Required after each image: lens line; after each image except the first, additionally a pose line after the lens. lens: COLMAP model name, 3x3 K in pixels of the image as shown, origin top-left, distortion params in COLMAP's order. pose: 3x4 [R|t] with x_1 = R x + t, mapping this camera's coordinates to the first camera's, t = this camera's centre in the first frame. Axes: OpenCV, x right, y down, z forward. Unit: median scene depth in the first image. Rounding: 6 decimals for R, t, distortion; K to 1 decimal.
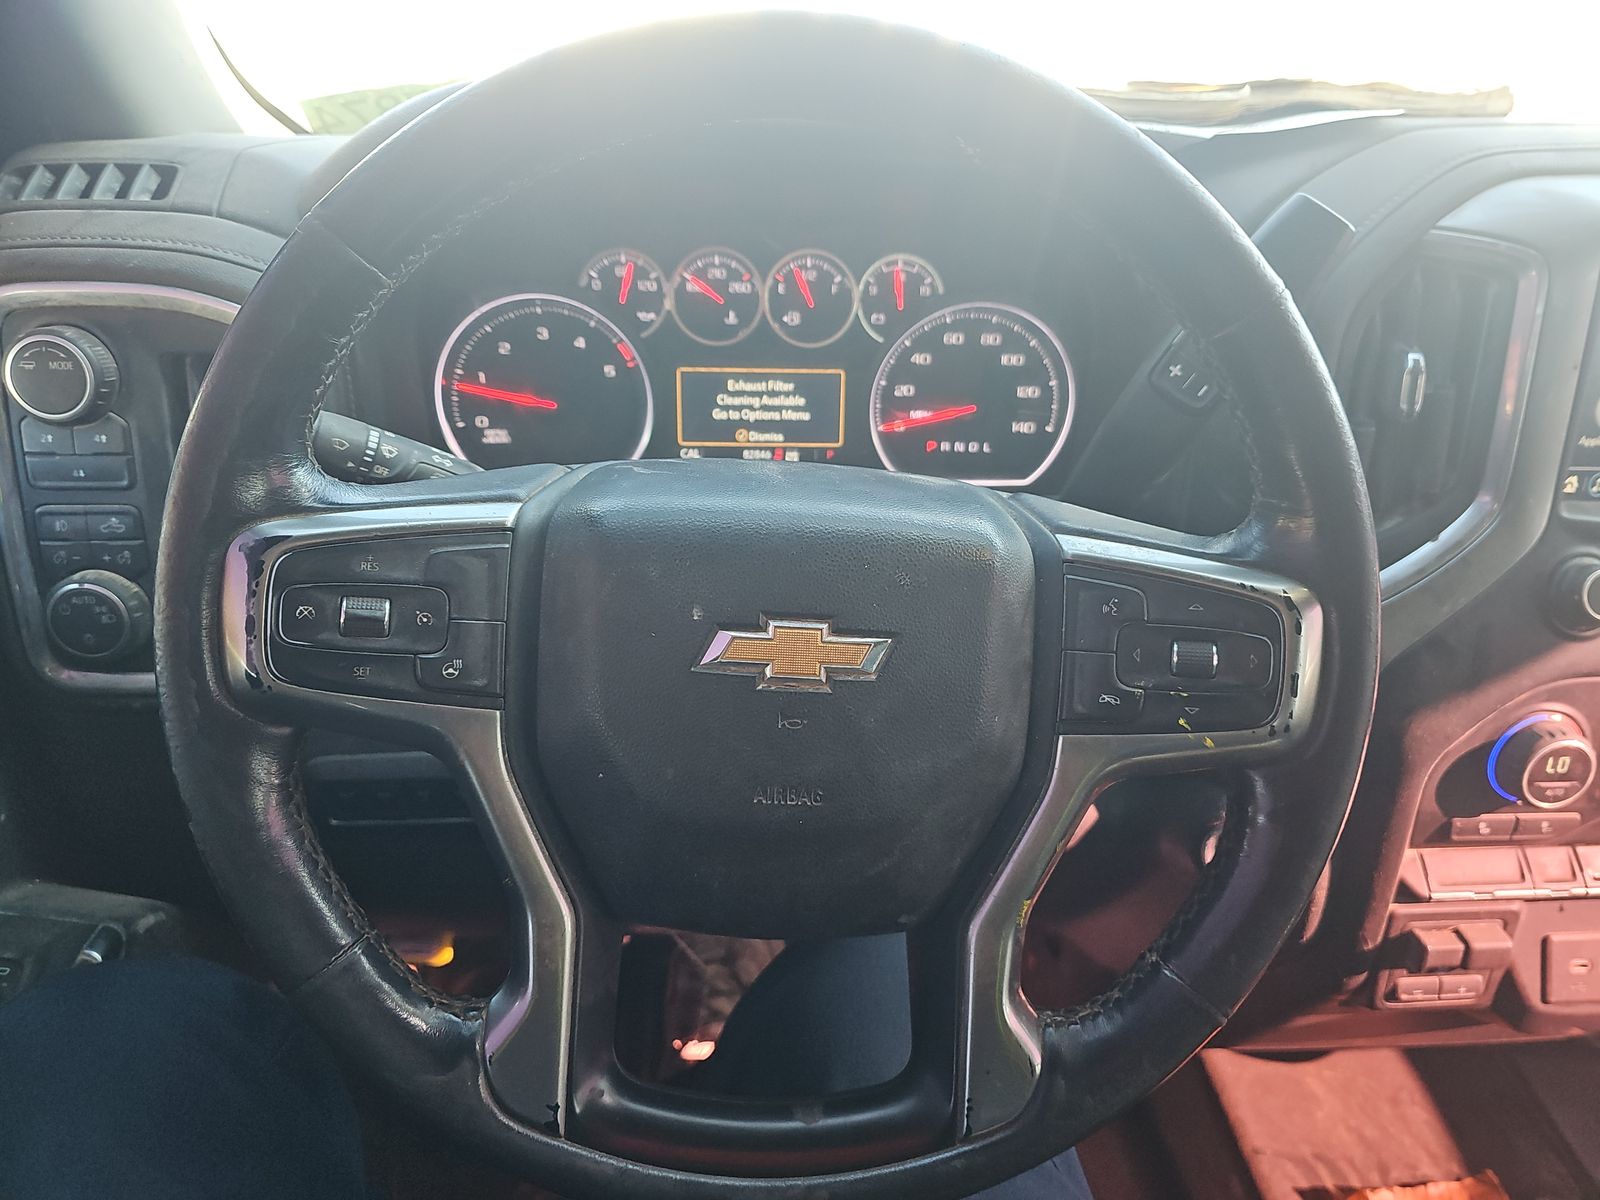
lens RADIAL K [[1083.8, 0, 800.0], [0, 1083.8, 600.0], [0, 0, 1]] dist [-0.005484, -0.005206]
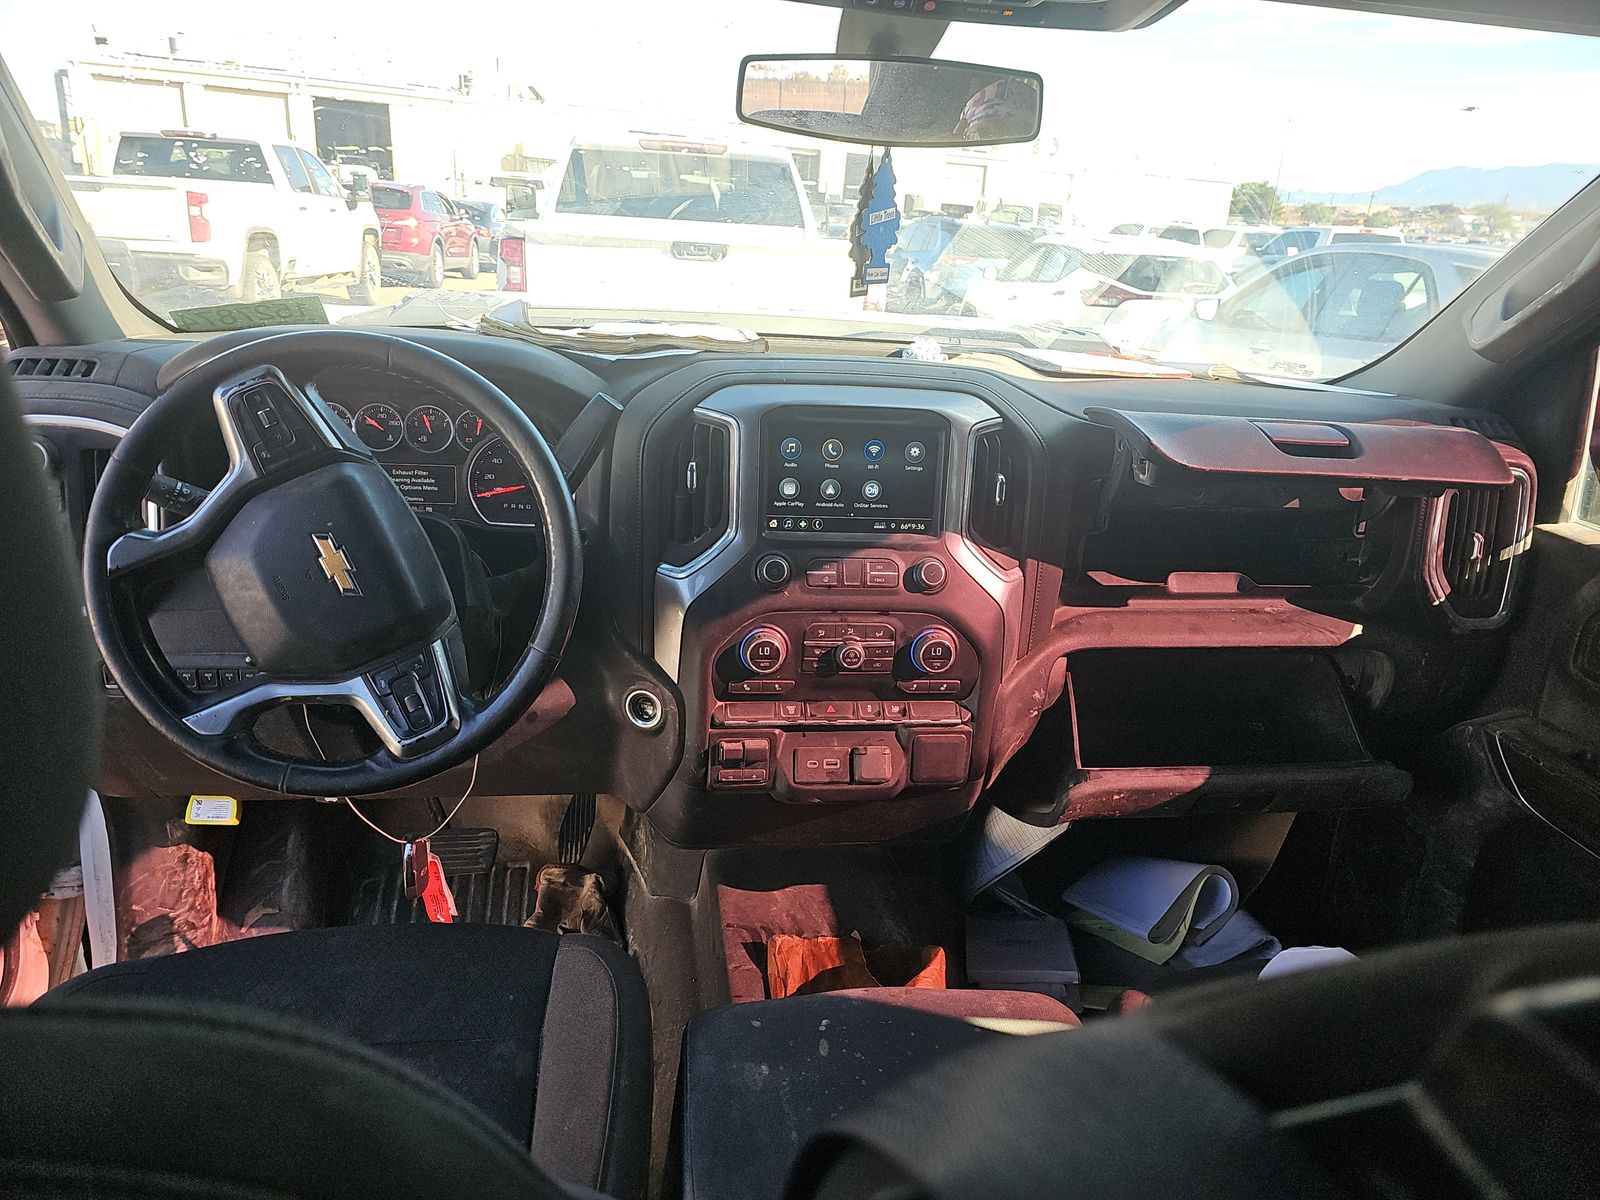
lens RADIAL K [[1076.7, 0, 802.3], [0, 1076.7, 573.1], [0, 0, 1]] dist [0.018939, -0.003643]
pose [[0.995279, 0.007746, 0.096745, 0.513746], [0.003832, 0.992897, -0.118912, 0.228489], [-0.096979, 0.118721, 0.988180, -1.021316]]
